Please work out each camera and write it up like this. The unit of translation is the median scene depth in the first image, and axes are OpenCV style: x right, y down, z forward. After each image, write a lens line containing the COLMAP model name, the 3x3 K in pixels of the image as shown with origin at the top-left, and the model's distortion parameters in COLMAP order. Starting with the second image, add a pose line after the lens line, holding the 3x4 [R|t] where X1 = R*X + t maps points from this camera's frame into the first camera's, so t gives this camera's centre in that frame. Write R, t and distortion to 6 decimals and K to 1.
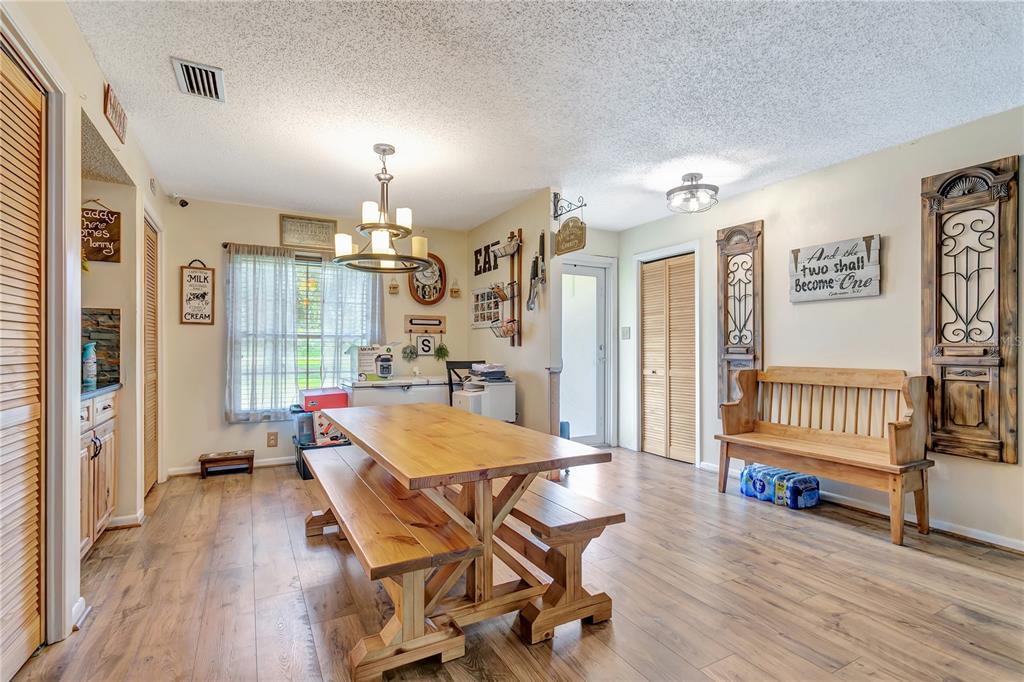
lens RADIAL K [[487.5, 0, 512.5], [0, 487.5, 347.2], [0, 0, 1]] dist [-0.000465, 0.001294]
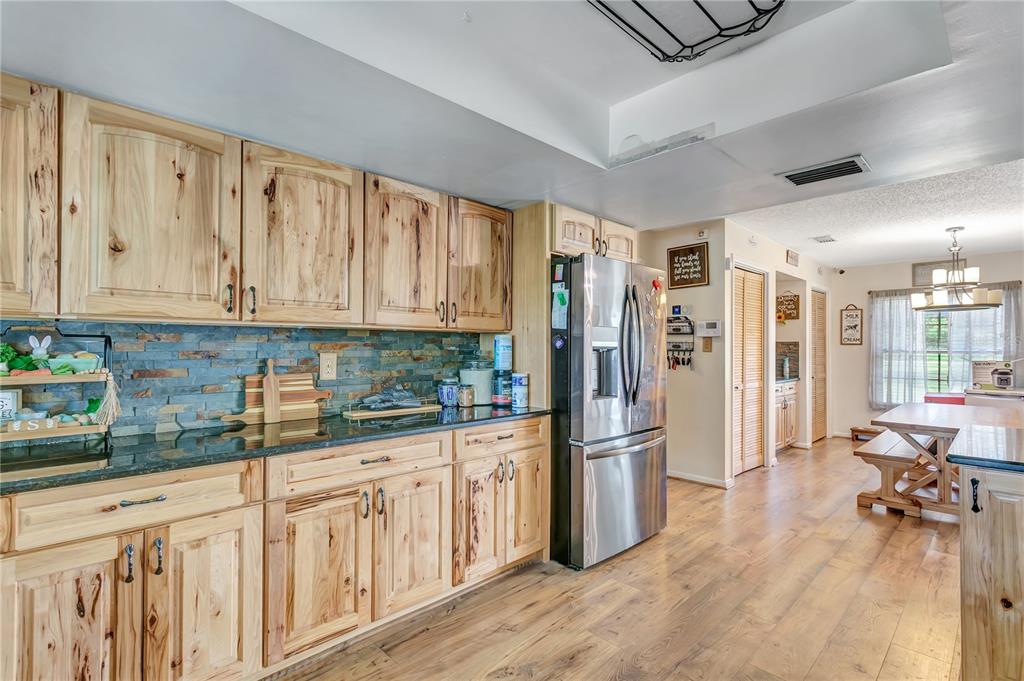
lens RADIAL K [[487.5, 0, 512.4], [0, 487.5, 343.5], [0, 0, 1]] dist [-0.000465, 0.001294]
pose [[0.275150, -0.005033, -0.961388, 0.578475], [-0.003287, 0.999976, -0.006176, -0.036955], [0.961396, 0.004859, 0.275127, -0.502011]]
